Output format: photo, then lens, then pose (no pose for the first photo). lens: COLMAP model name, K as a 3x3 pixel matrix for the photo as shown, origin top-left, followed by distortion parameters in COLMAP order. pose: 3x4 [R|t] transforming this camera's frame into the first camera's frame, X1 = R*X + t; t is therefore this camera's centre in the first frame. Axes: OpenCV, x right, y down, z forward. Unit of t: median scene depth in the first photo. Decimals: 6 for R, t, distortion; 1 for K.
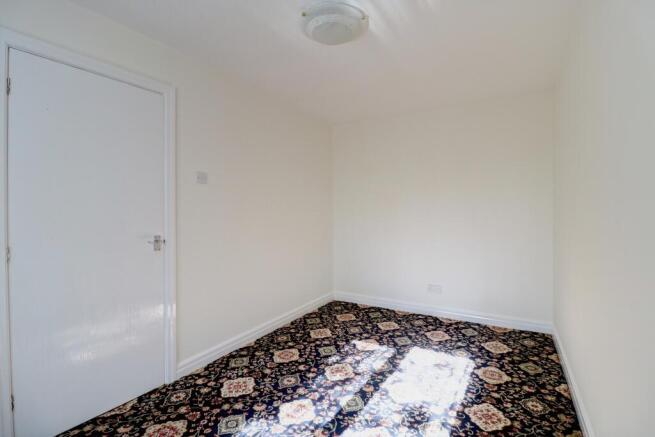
lens RADIAL K [[307.7, 0, 342.8], [0, 307.7, 244.6], [0, 0, 1]] dist [-0.013472, -0.003785]
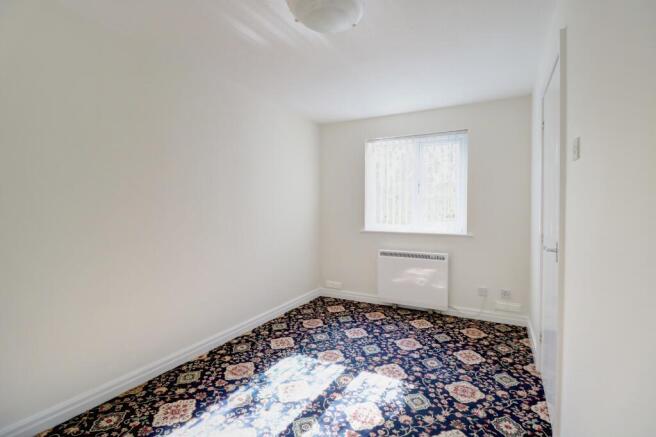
lens RADIAL K [[308.2, 0, 331.9], [0, 308.2, 214.2], [0, 0, 1]] dist [-0.013472, -0.003785]
pose [[-0.999962, 0.001371, -0.008580, -0.041639], [0.000093, 0.989104, 0.147216, -0.238243], [0.008688, 0.147209, -0.989067, 1.915199]]
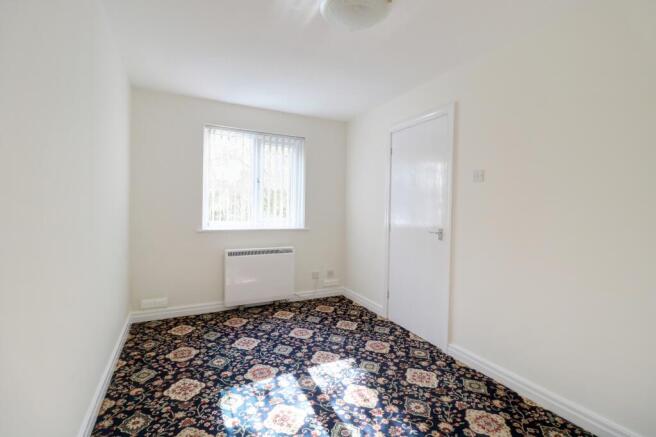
lens RADIAL K [[308.2, 0, 330.2], [0, 308.2, 216.8], [0, 0, 1]] dist [-0.013472, -0.003785]
pose [[-0.560608, 0.019805, -0.827844, 0.799622], [-0.119820, 0.987253, 0.104759, -0.172957], [0.819367, 0.157921, -0.551089, 1.436172]]
